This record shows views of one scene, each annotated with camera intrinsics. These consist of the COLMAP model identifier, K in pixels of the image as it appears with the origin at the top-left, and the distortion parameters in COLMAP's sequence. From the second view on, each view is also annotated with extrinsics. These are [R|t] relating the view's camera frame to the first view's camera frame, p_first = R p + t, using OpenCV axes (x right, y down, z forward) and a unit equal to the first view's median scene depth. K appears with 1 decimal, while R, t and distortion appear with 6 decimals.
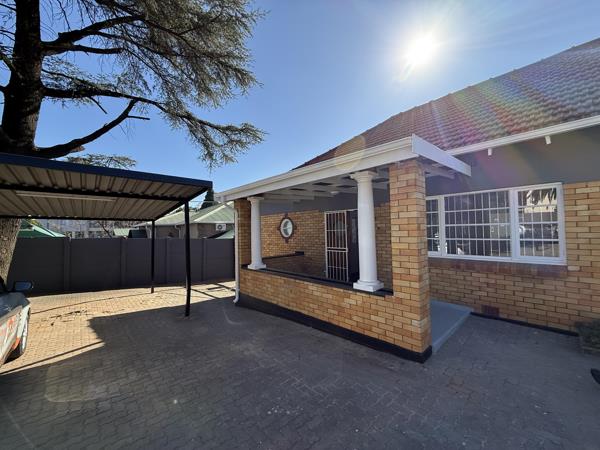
lens RADIAL K [[246.2, 0, 297.5], [0, 246.2, 223.9], [0, 0, 1]] dist [-0.000428, -0.000161]
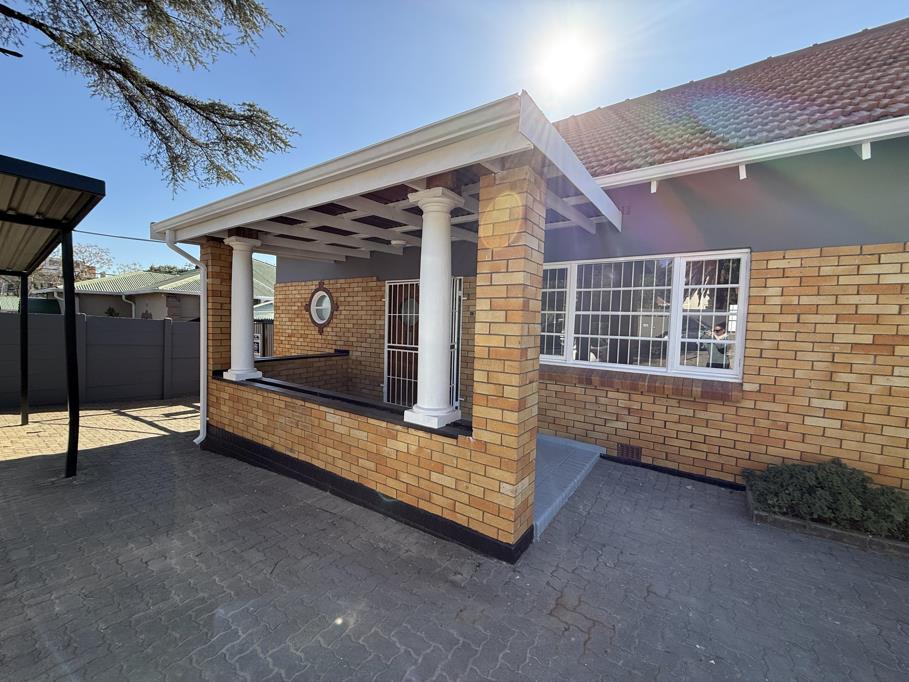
lens RADIAL K [[384.9, 0, 454.5], [0, 384.9, 341.0], [0, 0, 1]] dist [0.000253, -0.000108]
pose [[0.971846, 0.037852, 0.232556, 0.110337], [-0.056454, 0.995670, 0.073859, 0.024288], [-0.228753, -0.084909, 0.969774, 0.170048]]
